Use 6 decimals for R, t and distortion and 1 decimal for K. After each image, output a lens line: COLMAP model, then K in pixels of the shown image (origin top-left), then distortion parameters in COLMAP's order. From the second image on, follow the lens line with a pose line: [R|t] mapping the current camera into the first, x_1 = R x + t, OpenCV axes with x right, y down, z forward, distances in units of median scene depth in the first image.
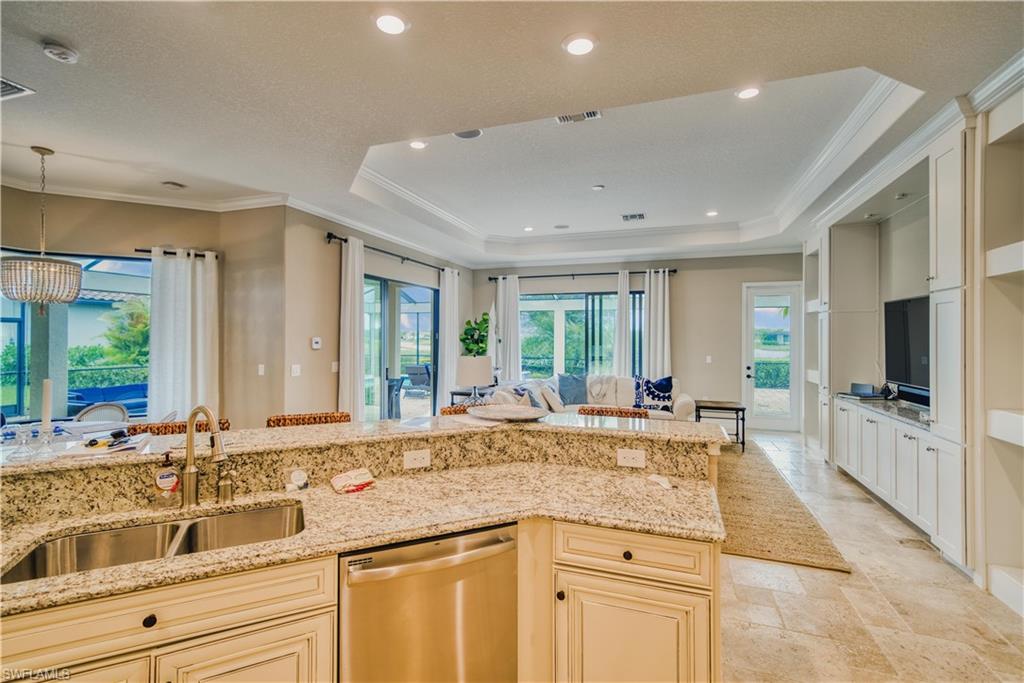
lens RADIAL K [[461.0, 0, 500.9], [0, 461.0, 337.5], [0, 0, 1]] dist [0.010448, 0.000512]
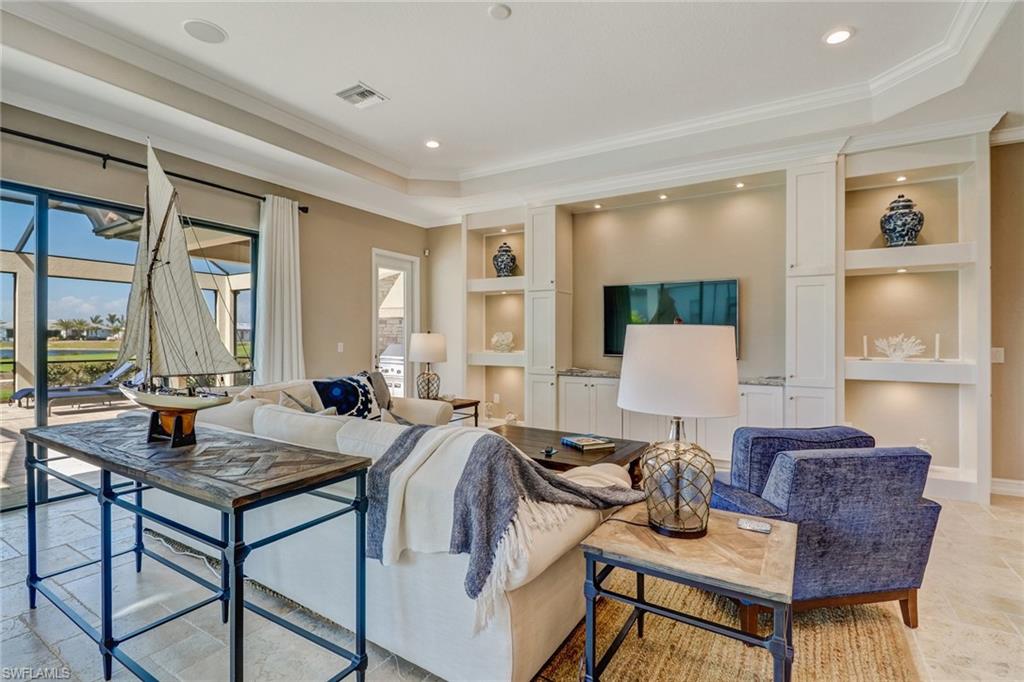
lens RADIAL K [[486.9, 0, 496.9], [0, 486.9, 335.6], [0, 0, 1]] dist [-0.007573, -0.002260]
pose [[0.210438, 0.002287, 0.977604, -0.269442], [-0.006718, 0.999977, -0.000893, 0.034781], [-0.977584, -0.006379, 0.210449, 0.731121]]
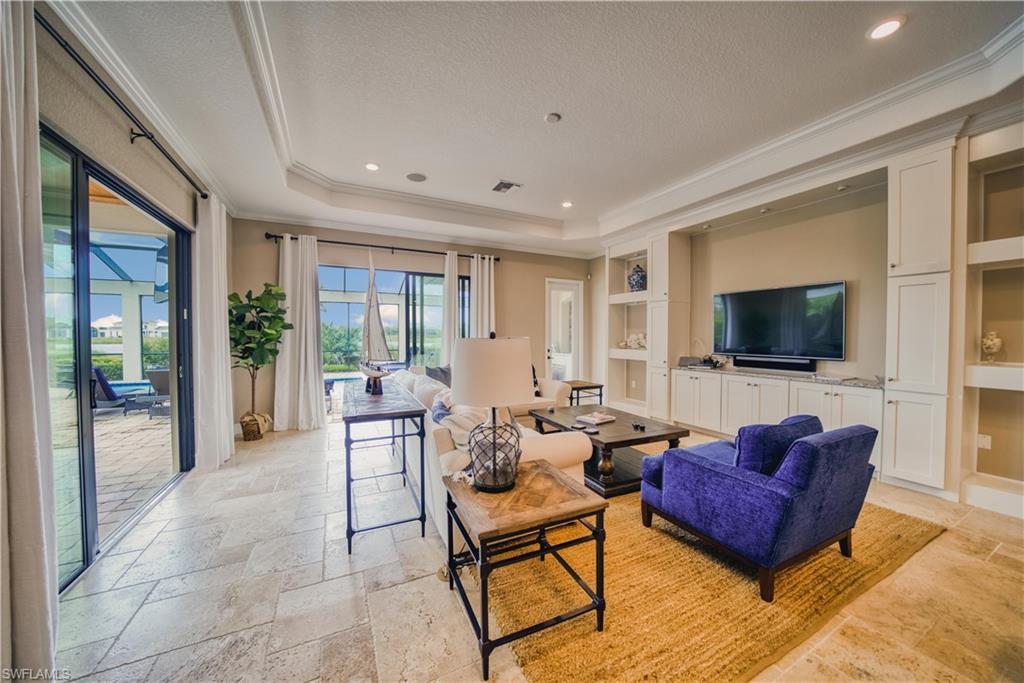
lens RADIAL K [[351.5, 0, 509.8], [0, 351.5, 341.7], [0, 0, 1]] dist [-0.019155, 0.000897]
pose [[0.687501, -0.018360, 0.725951, -0.216515], [0.000906, 0.999701, 0.024426, 0.025072], [-0.726182, -0.016136, 0.687313, 0.535595]]
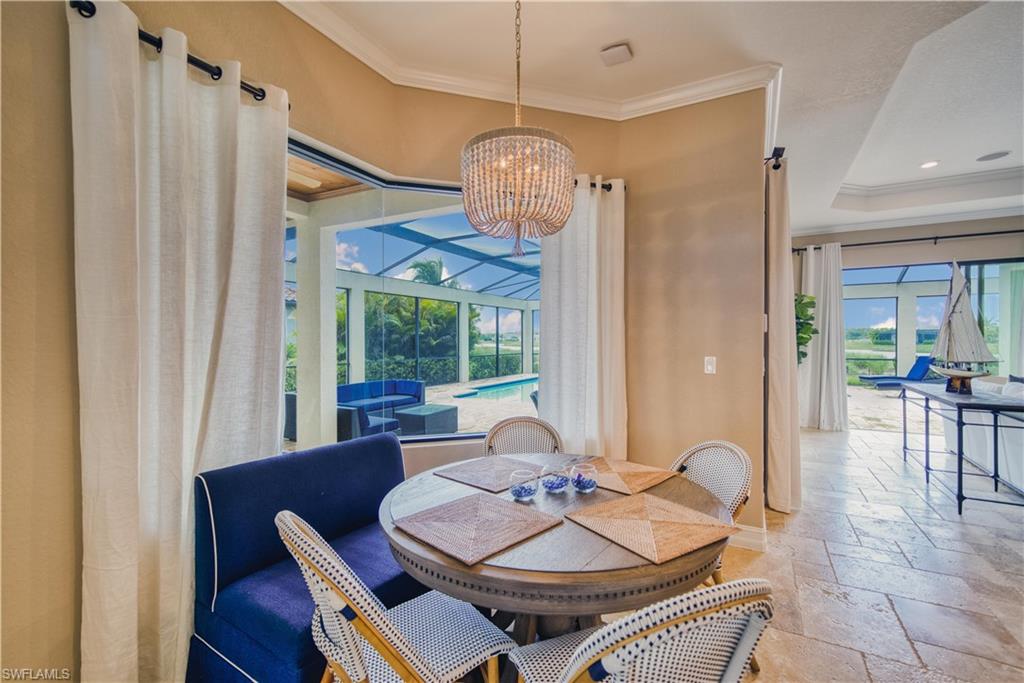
lens RADIAL K [[442.1, 0, 522.7], [0, 442.1, 342.8], [0, 0, 1]] dist [0.016475, -0.002373]
pose [[0.989936, -0.004712, -0.141438, -0.510612], [0.005856, 0.999953, 0.007670, 0.025334], [0.141396, -0.008421, 0.989917, 0.283747]]
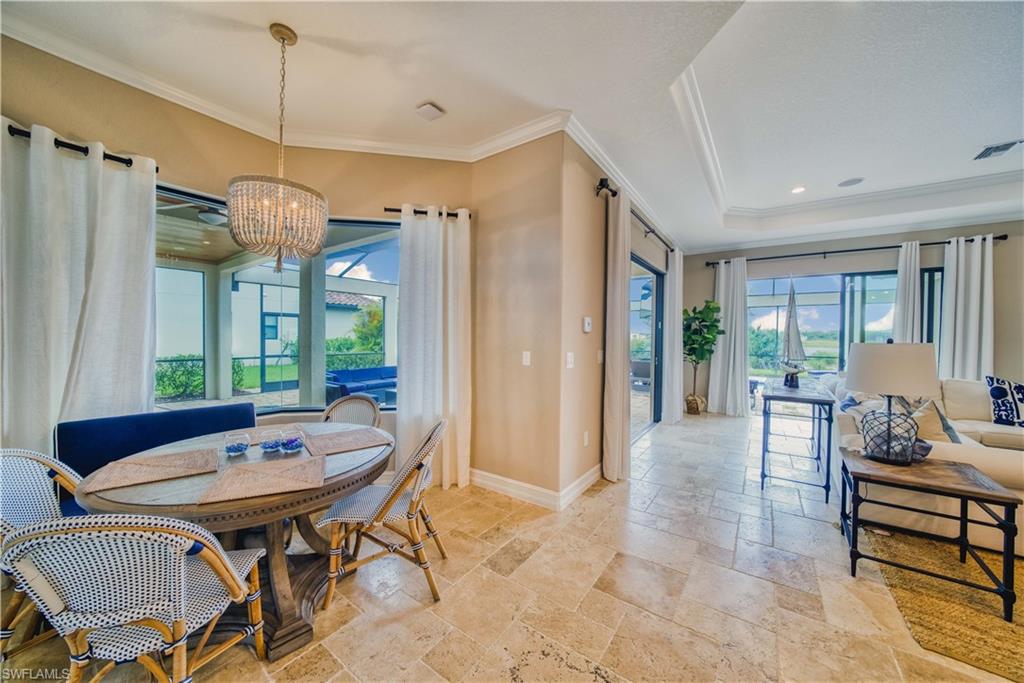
lens RADIAL K [[351.5, 0, 520.8], [0, 351.5, 342.1], [0, 0, 1]] dist [-0.019155, 0.000897]
pose [[0.966894, 0.010416, -0.254966, -0.284915], [-0.006299, 0.999836, 0.016959, 0.024995], [0.255101, -0.014792, 0.966801, 0.331802]]
